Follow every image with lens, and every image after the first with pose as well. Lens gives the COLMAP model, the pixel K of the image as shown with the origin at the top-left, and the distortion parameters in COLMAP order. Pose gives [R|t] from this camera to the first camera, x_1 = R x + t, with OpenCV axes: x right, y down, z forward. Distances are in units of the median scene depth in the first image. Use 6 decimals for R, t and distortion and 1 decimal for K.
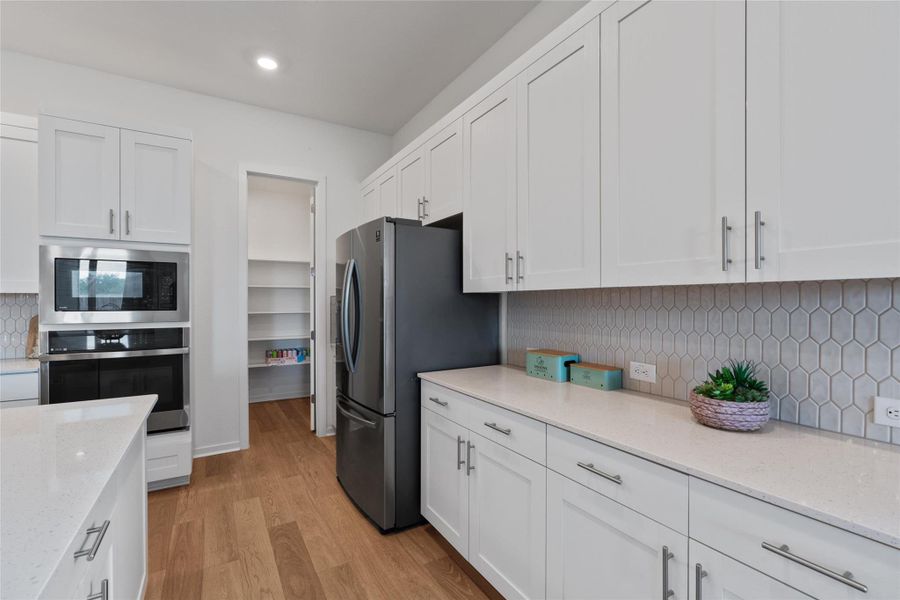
lens RADIAL K [[403.3, 0, 451.9], [0, 403.3, 301.9], [0, 0, 1]] dist [-0.012338, 0.003637]
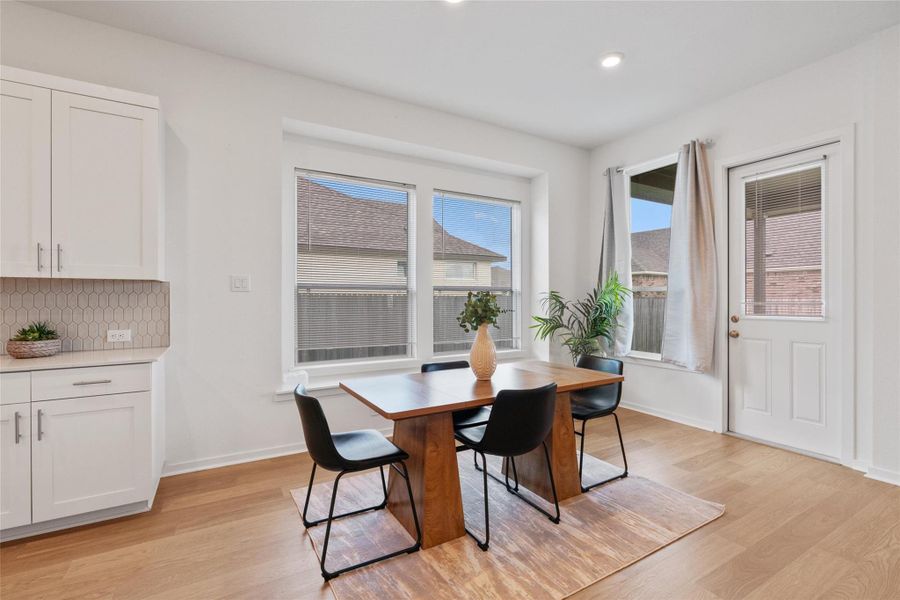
lens RADIAL K [[403.3, 0, 453.3], [0, 403.3, 298.0], [0, 0, 1]] dist [-0.012338, 0.003637]
pose [[-0.002439, -0.000706, 0.999997, -1.167753], [-0.000978, 0.999999, 0.000704, 0.044720], [-0.999997, -0.000976, -0.002440, -0.920919]]
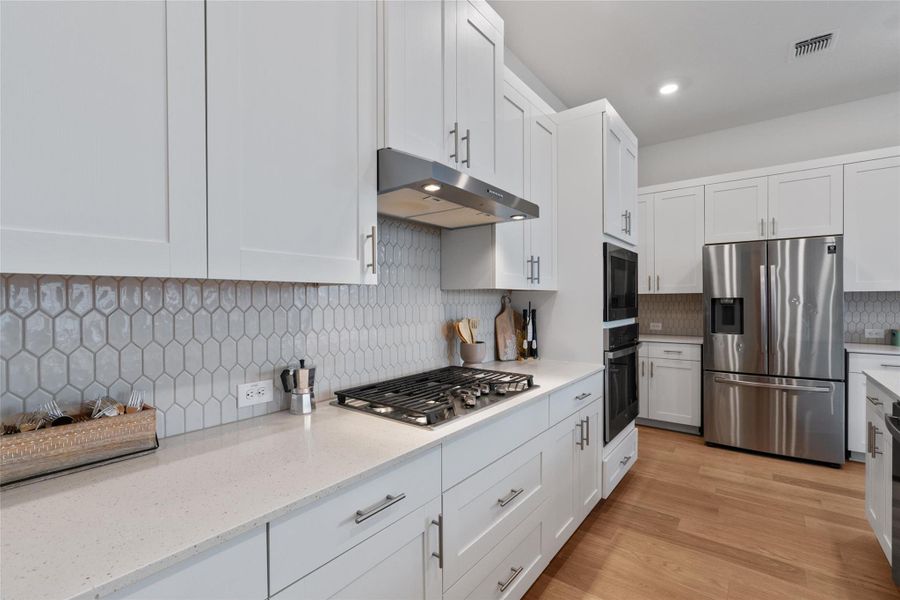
lens RADIAL K [[403.3, 0, 446.2], [0, 403.3, 304.1], [0, 0, 1]] dist [-0.012338, 0.003637]
pose [[0.930700, -0.007865, 0.365699, -3.437348], [0.004321, 0.999935, 0.010508, 0.000595], [-0.365758, -0.008199, 0.930674, 0.414089]]
